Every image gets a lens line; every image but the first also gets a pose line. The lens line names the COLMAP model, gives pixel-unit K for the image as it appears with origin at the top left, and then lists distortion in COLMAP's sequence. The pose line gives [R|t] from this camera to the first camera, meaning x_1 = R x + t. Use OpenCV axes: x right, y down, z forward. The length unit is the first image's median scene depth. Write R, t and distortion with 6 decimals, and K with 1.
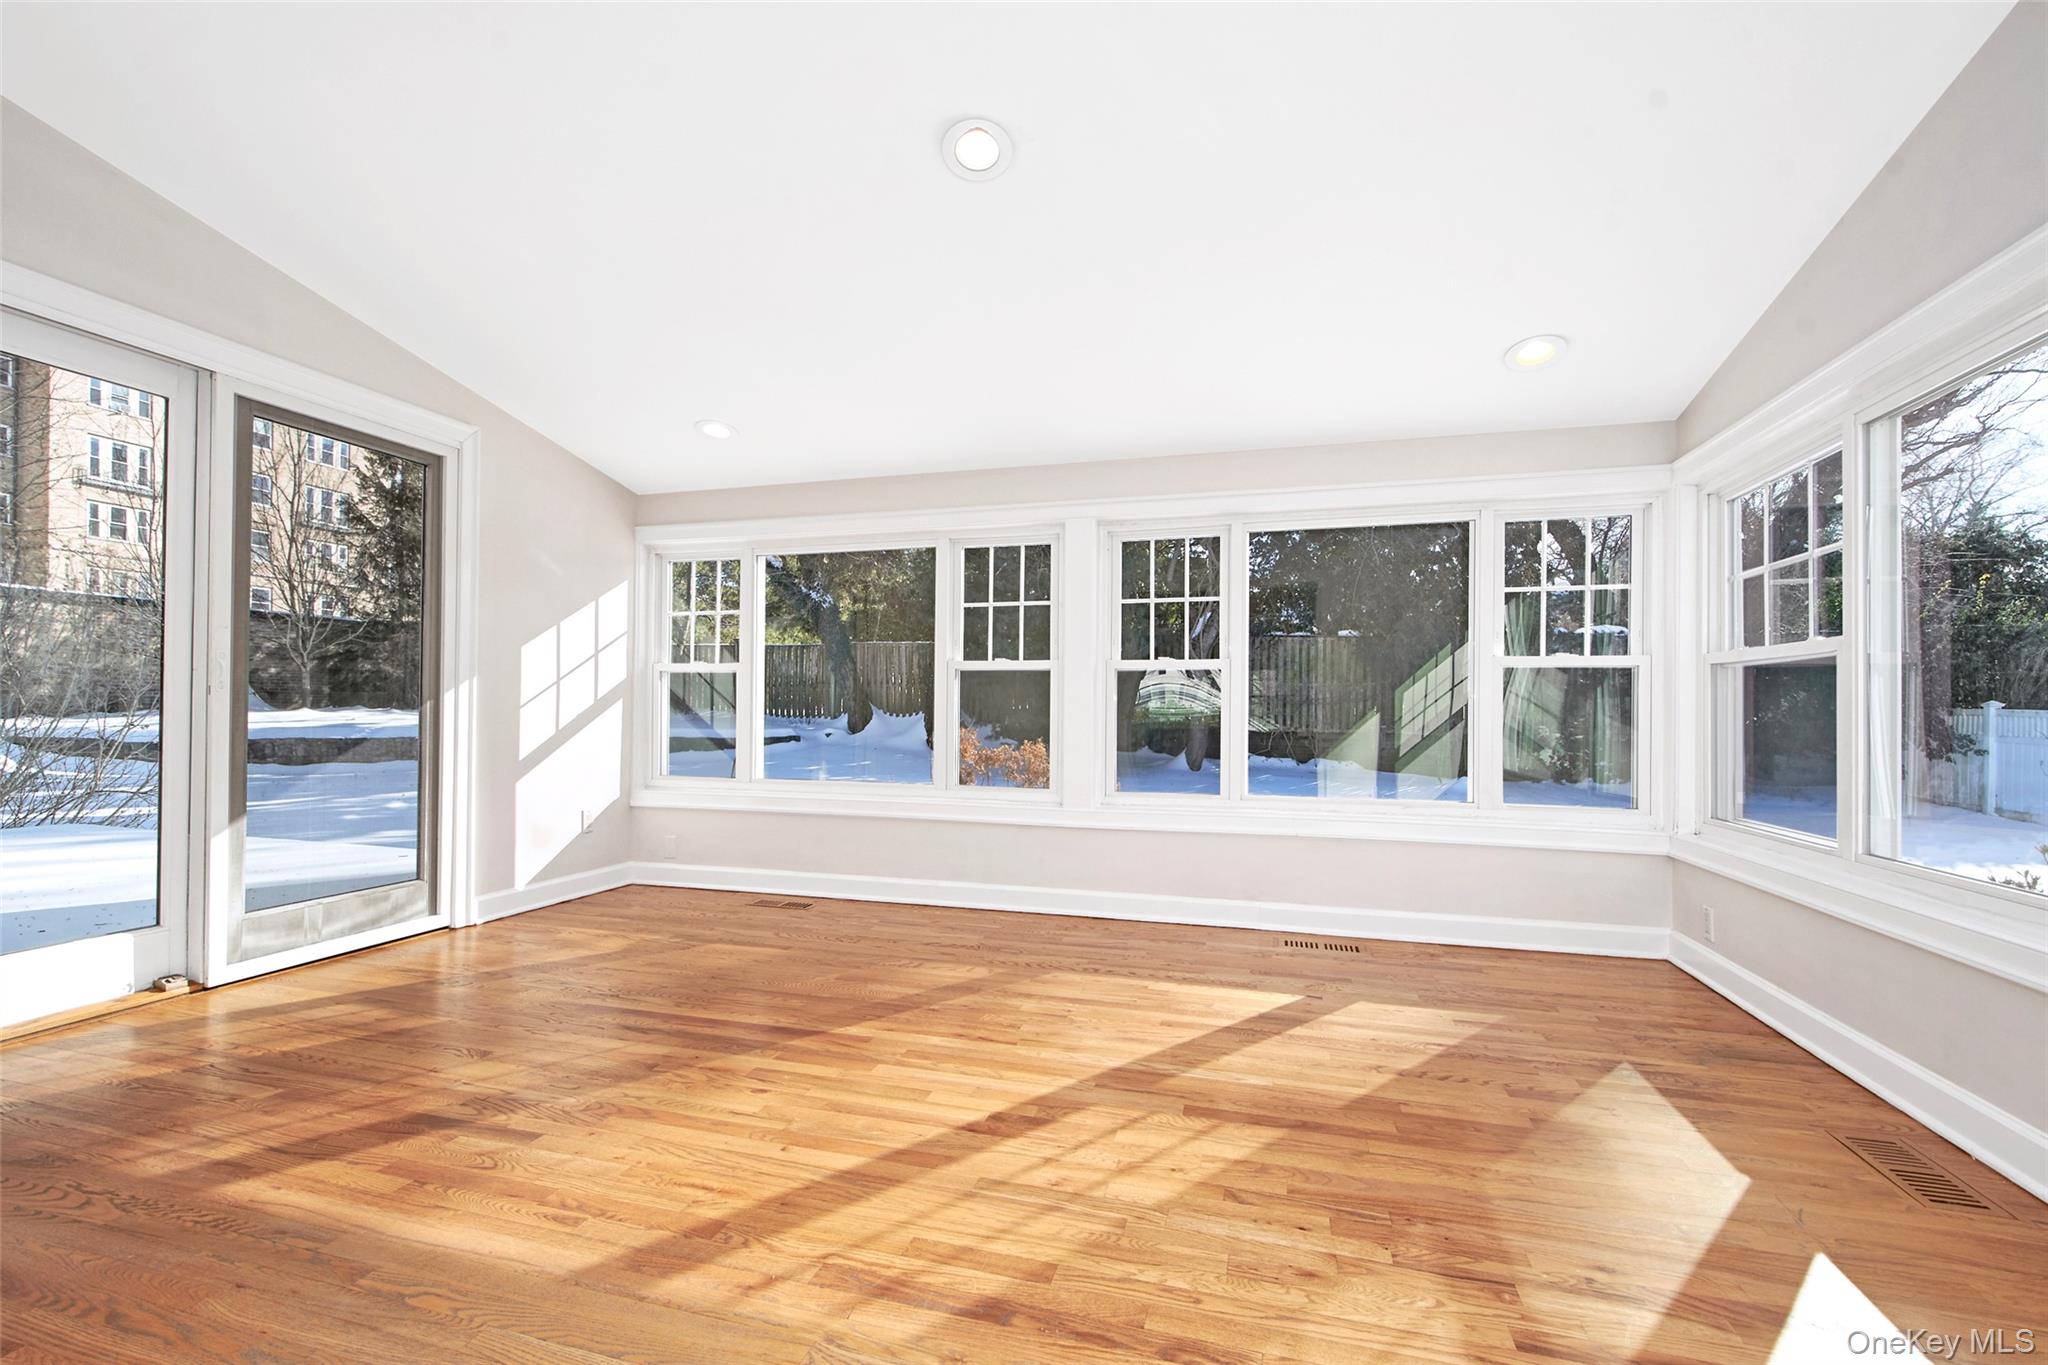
lens RADIAL K [[883.9, 0, 1018.3], [0, 883.9, 710.1], [0, 0, 1]] dist [0.001196, -0.000020]
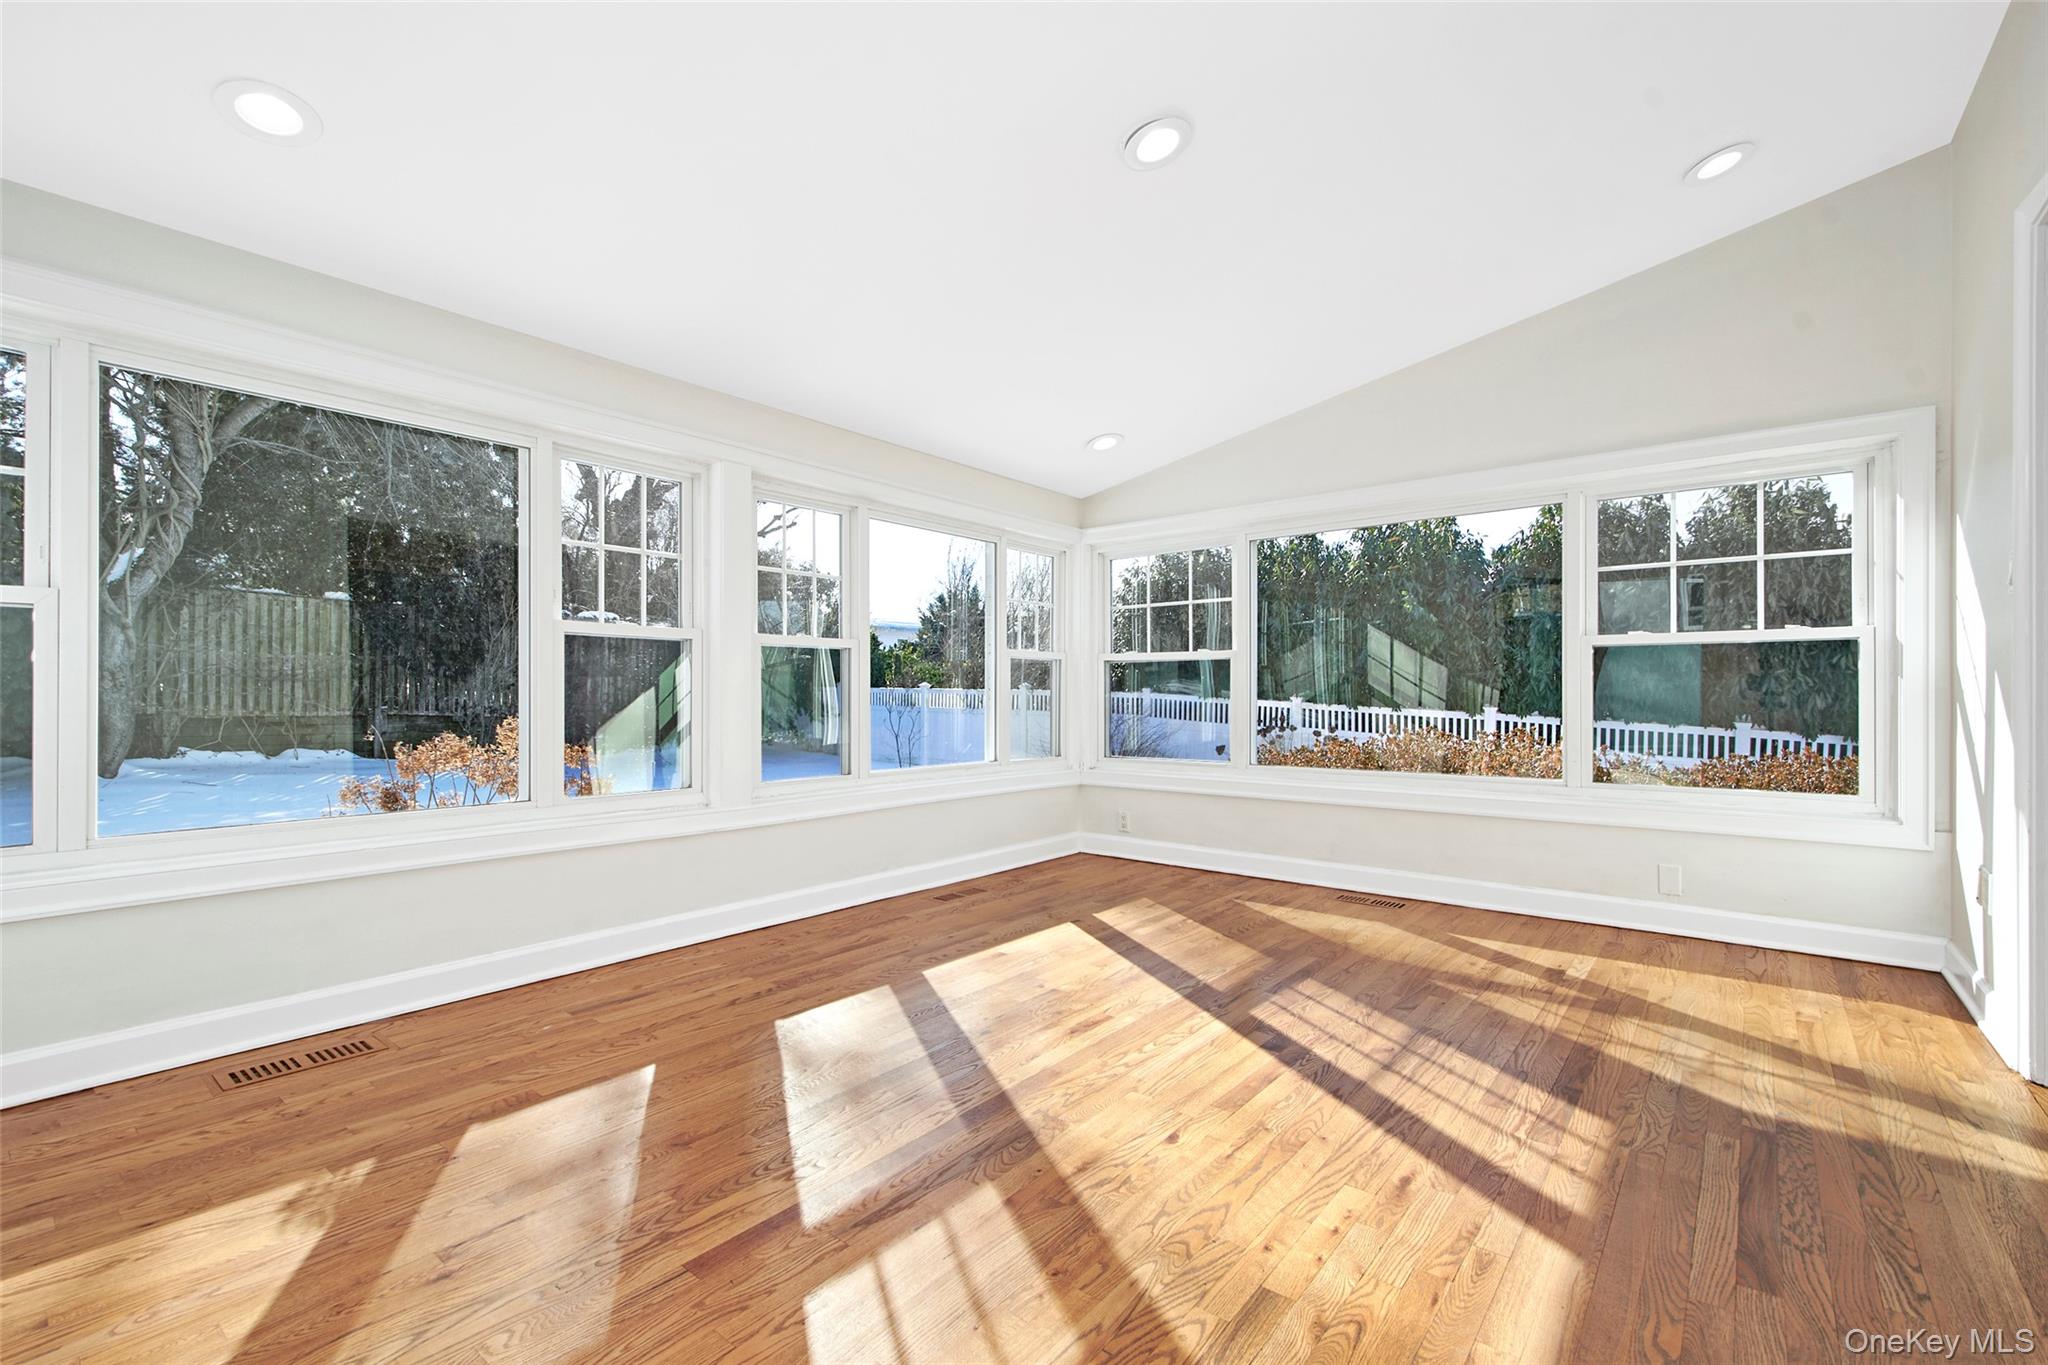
lens RADIAL K [[908.7, 0, 968.5], [0, 908.7, 677.7], [0, 0, 1]] dist [0.003535, 0.000011]
pose [[0.408964, 0.008656, 0.912509, -0.814616], [0.001339, 0.999948, -0.010085, -0.001796], [-0.912549, 0.005346, 0.408932, 0.569666]]
